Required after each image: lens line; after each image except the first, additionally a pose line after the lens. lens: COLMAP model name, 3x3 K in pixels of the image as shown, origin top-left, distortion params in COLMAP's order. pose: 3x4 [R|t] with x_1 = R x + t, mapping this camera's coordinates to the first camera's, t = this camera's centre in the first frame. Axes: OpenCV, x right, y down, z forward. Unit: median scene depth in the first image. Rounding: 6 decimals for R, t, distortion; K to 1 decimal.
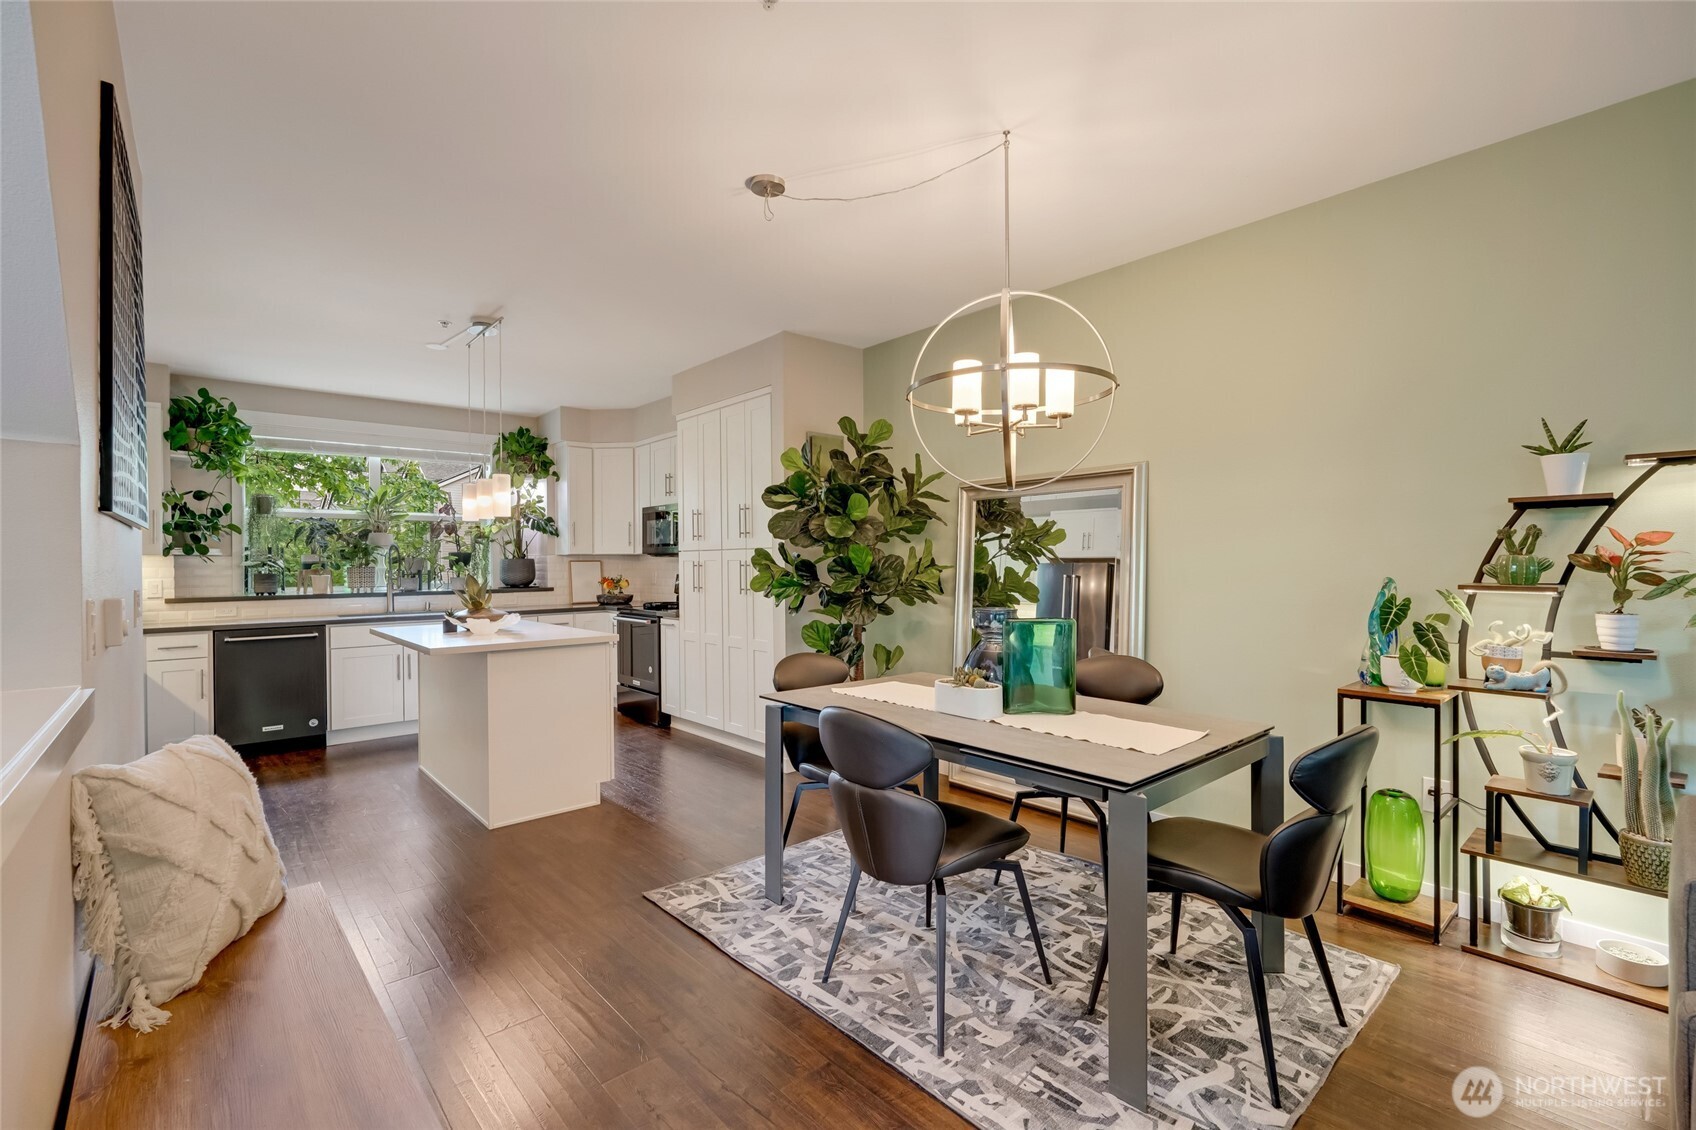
lens RADIAL K [[738.1, 0, 844.6], [0, 738.1, 563.9], [0, 0, 1]] dist [-0.004768, 0.001188]
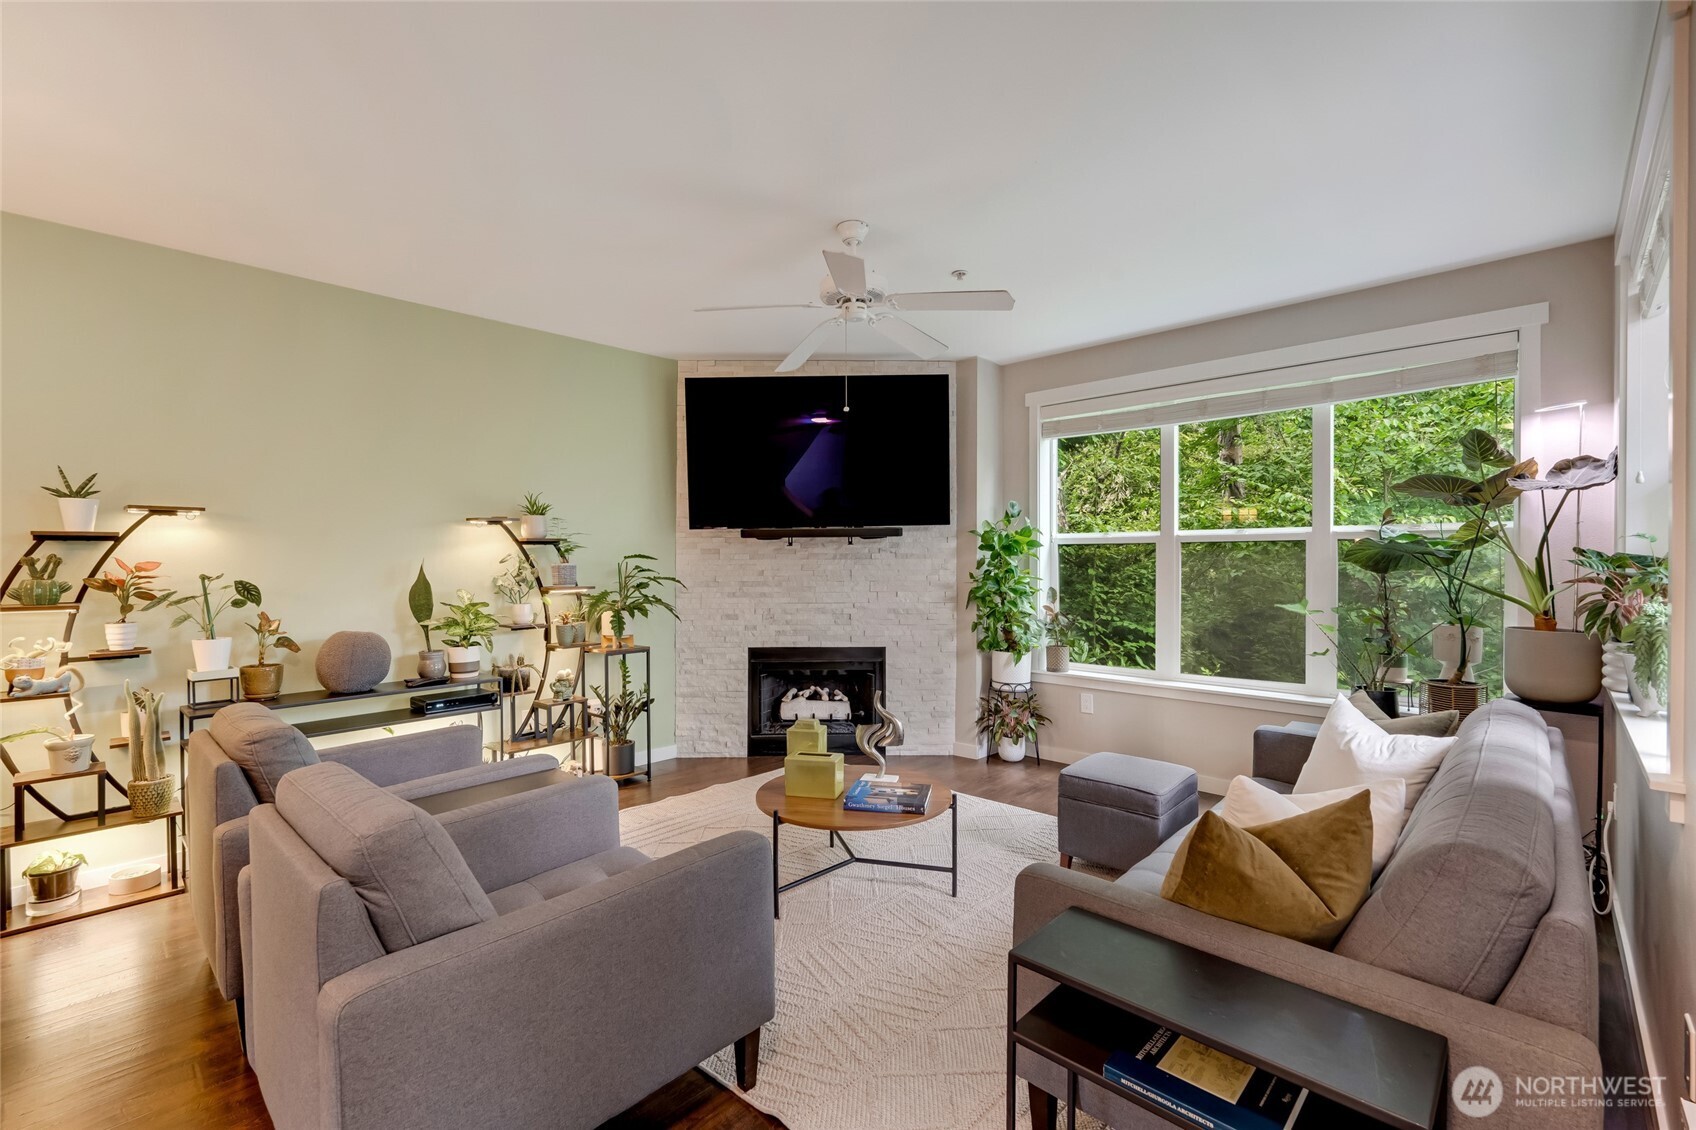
lens RADIAL K [[738.1, 0, 853.4], [0, 738.1, 568.1], [0, 0, 1]] dist [-0.004768, 0.001188]
pose [[-0.087344, -0.000066, 0.996178, -0.169855], [0.008207, 0.999966, 0.000786, -0.009417], [-0.996144, 0.008245, -0.087340, -0.088882]]
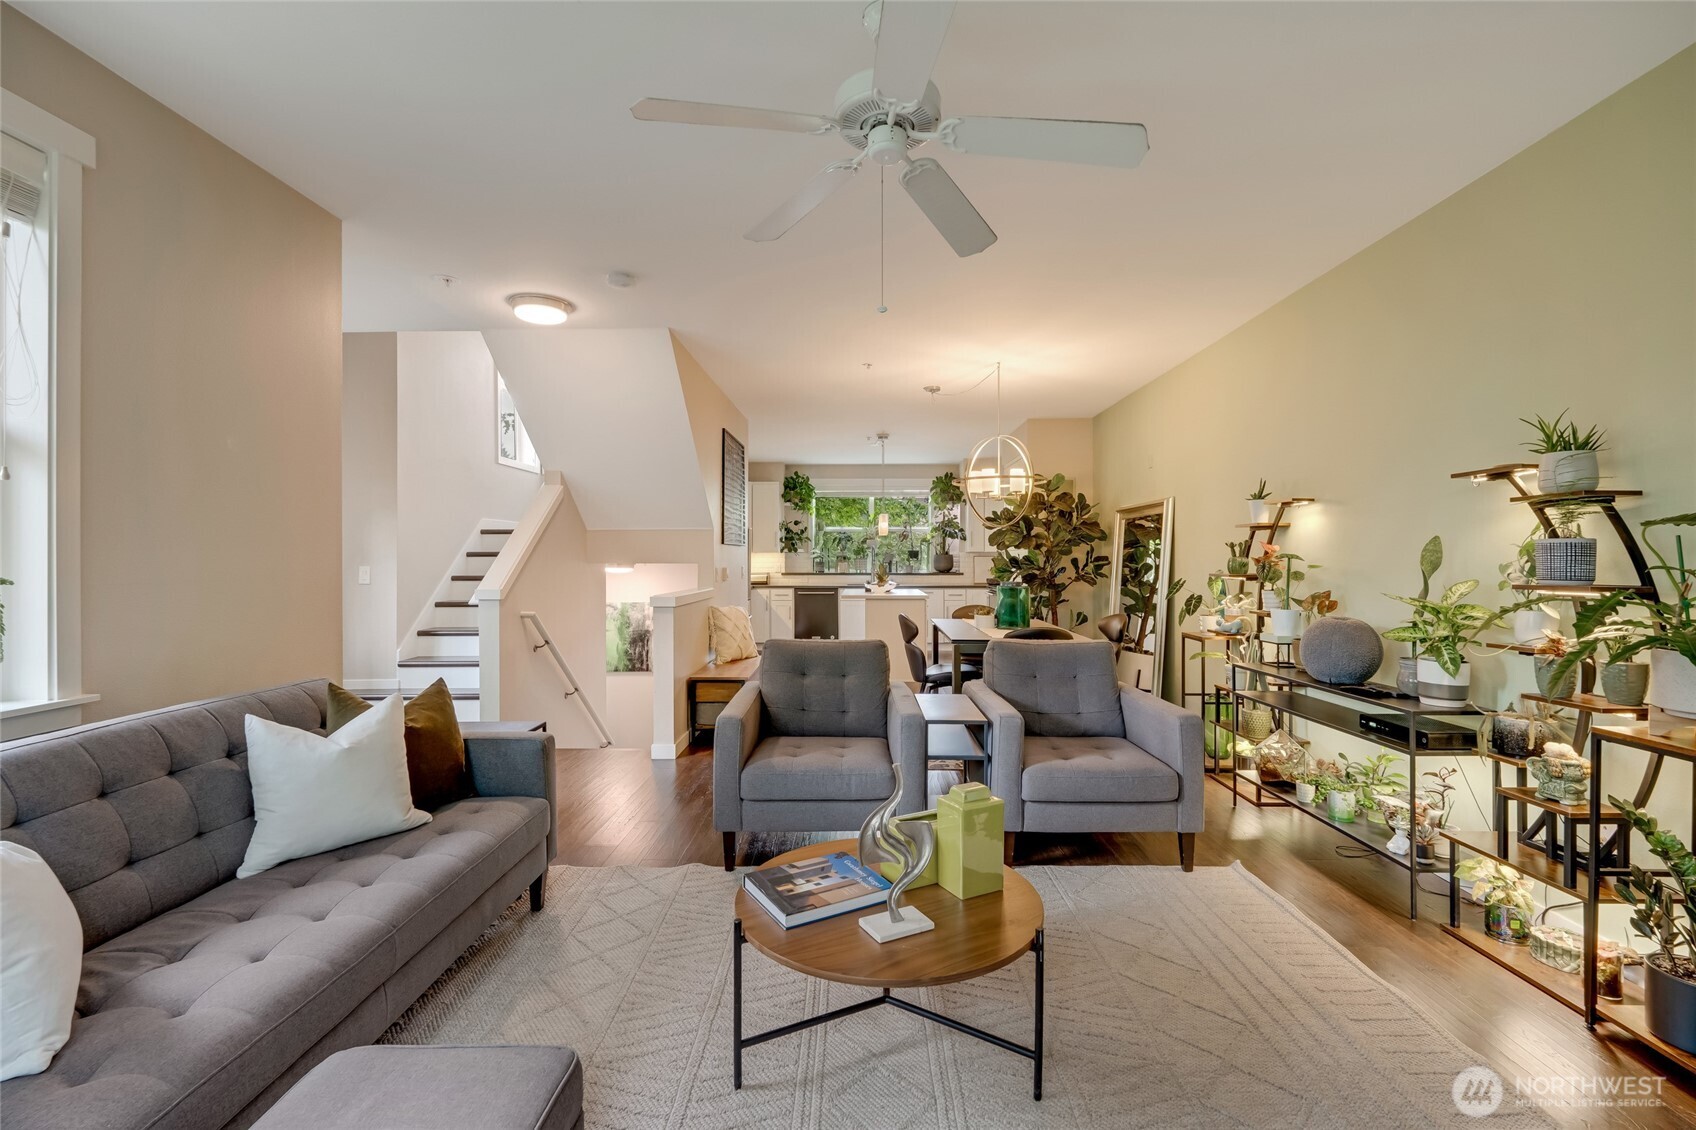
lens RADIAL K [[738.1, 0, 855.9], [0, 738.1, 556.8], [0, 0, 1]] dist [-0.004768, 0.001188]
pose [[0.744166, 0.007212, -0.667956, 0.650264], [-0.007339, 0.999970, 0.002620, -0.005993], [0.667955, 0.002953, 0.744196, -0.435008]]
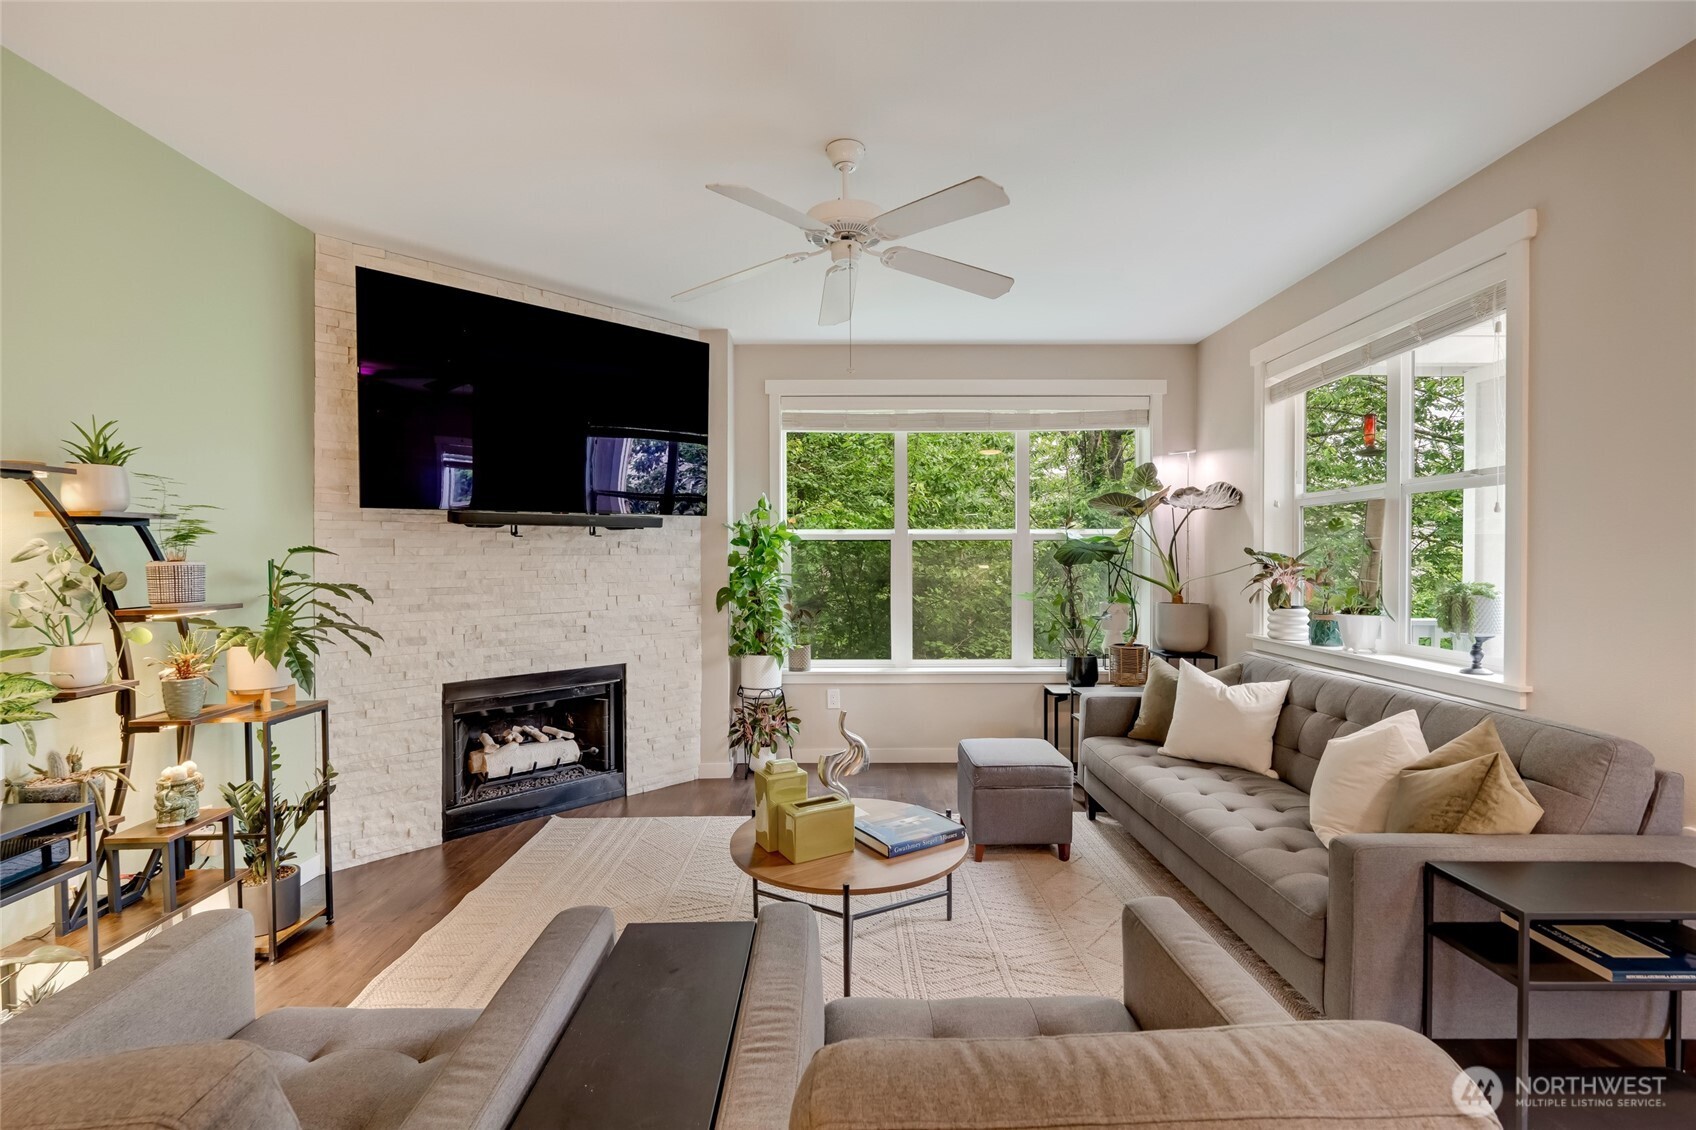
lens RADIAL K [[738.1, 0, 846.4], [0, 738.1, 565.6], [0, 0, 1]] dist [-0.004768, 0.001188]
pose [[-0.752003, 0.003918, 0.659148, 0.096600], [0.013413, 0.999866, 0.009359, -0.013275], [-0.659023, 0.015879, -0.751955, 0.222780]]
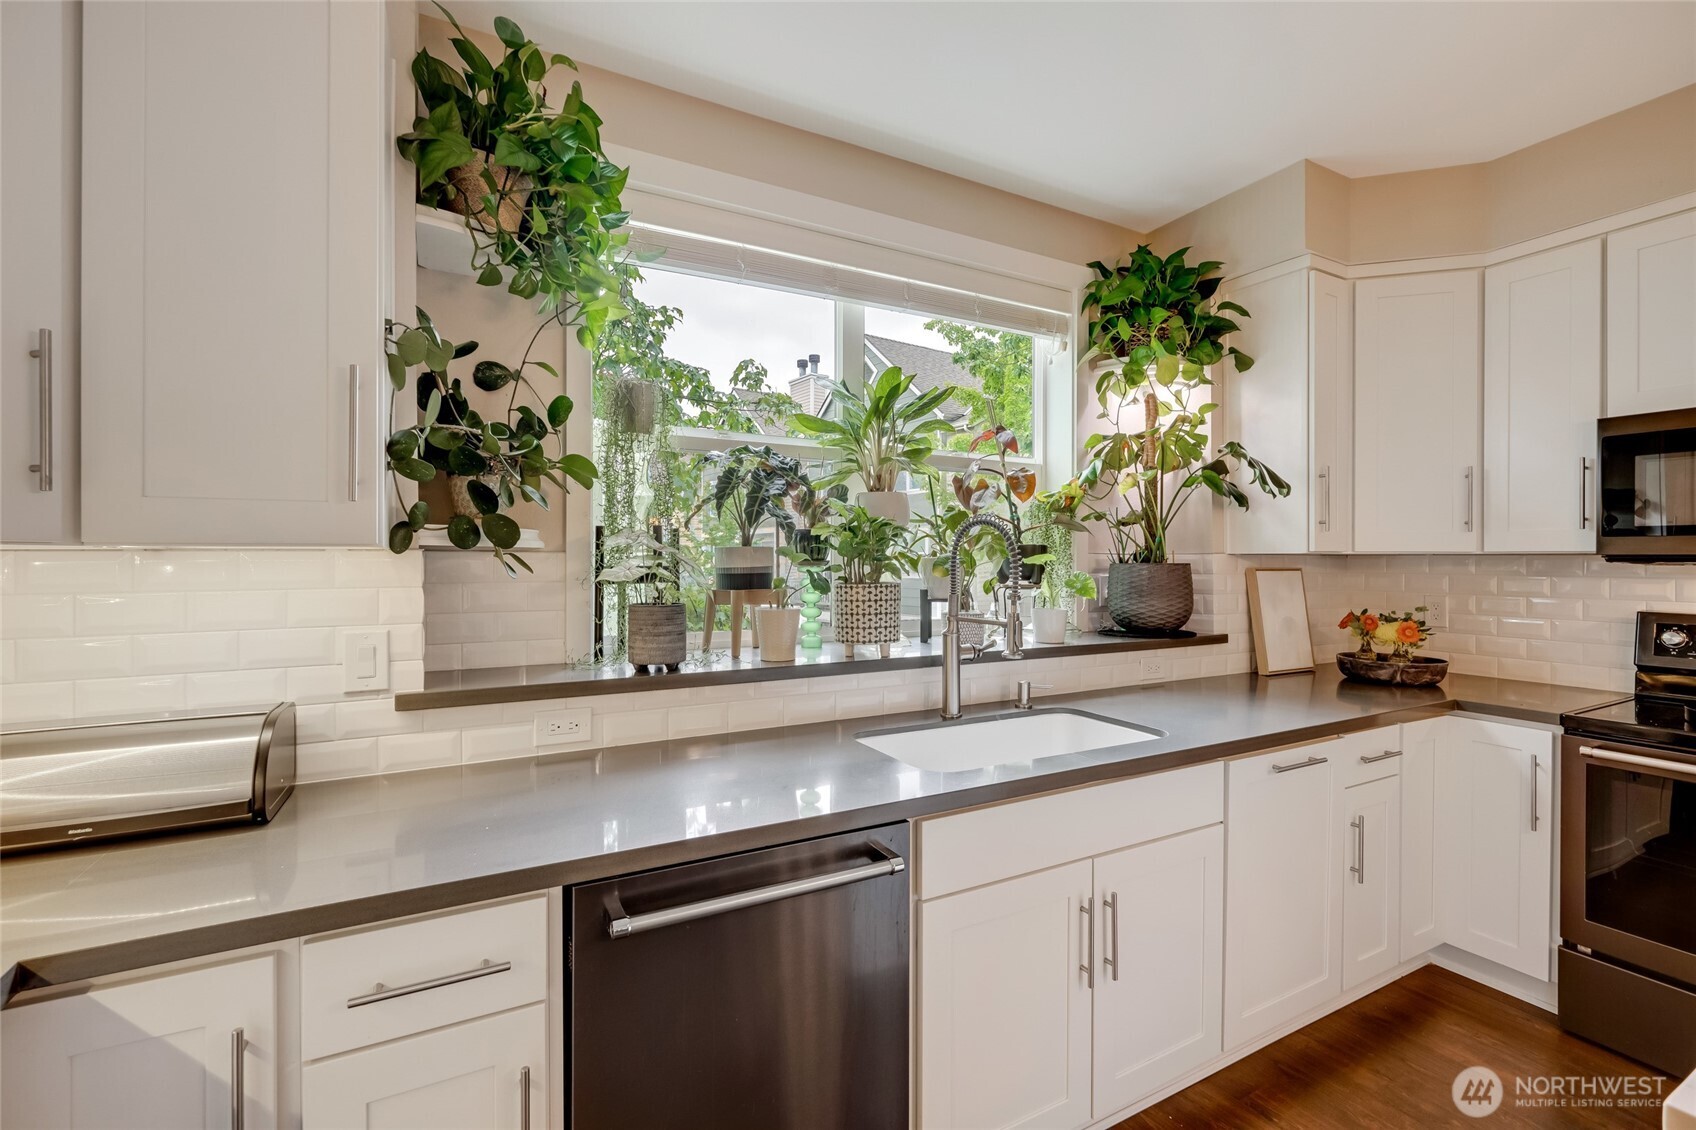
lens RADIAL K [[738.1, 0, 852.9], [0, 738.1, 559.7], [0, 0, 1]] dist [-0.004768, 0.001188]
pose [[0.976159, 0.011912, -0.216729, -0.676202], [-0.011501, 0.999929, 0.003154, -0.010324], [0.216752, -0.000586, 0.976227, 0.745823]]
